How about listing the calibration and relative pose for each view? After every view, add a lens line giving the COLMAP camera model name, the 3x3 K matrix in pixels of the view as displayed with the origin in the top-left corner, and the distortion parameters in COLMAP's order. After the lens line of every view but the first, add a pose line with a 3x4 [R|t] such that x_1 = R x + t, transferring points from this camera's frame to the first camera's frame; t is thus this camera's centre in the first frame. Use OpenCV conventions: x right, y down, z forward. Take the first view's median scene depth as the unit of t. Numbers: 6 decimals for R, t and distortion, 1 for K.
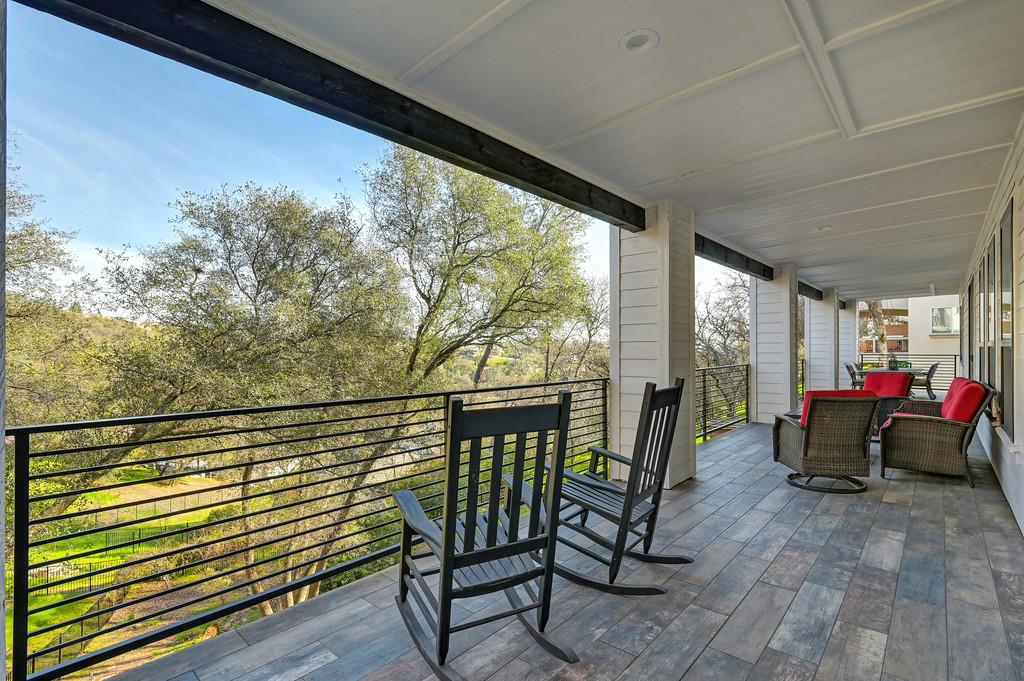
lens RADIAL K [[479.4, 0, 512.4], [0, 479.4, 347.2], [0, 0, 1]] dist [0.005241, -0.000219]
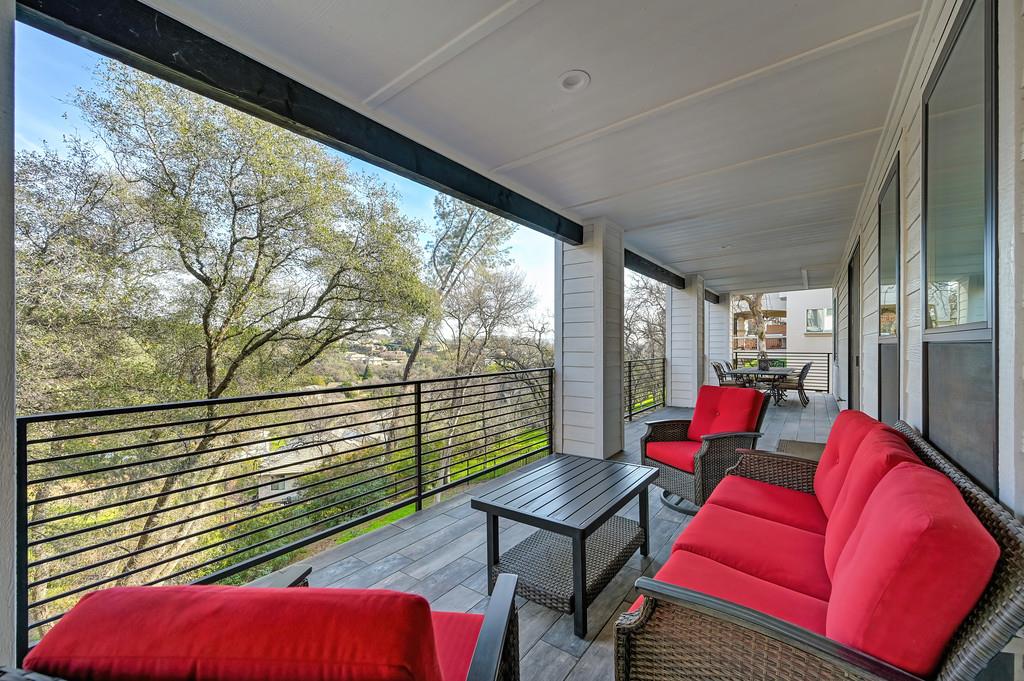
lens RADIAL K [[406.5, 0, 508.9], [0, 406.5, 342.4], [0, 0, 1]] dist [-0.001884, 0.000660]
pose [[0.996596, 0.005486, 0.082260, 0.100590], [-0.005334, 0.999984, -0.002058, 0.000097], [-0.082270, 0.001612, 0.996609, 0.112355]]
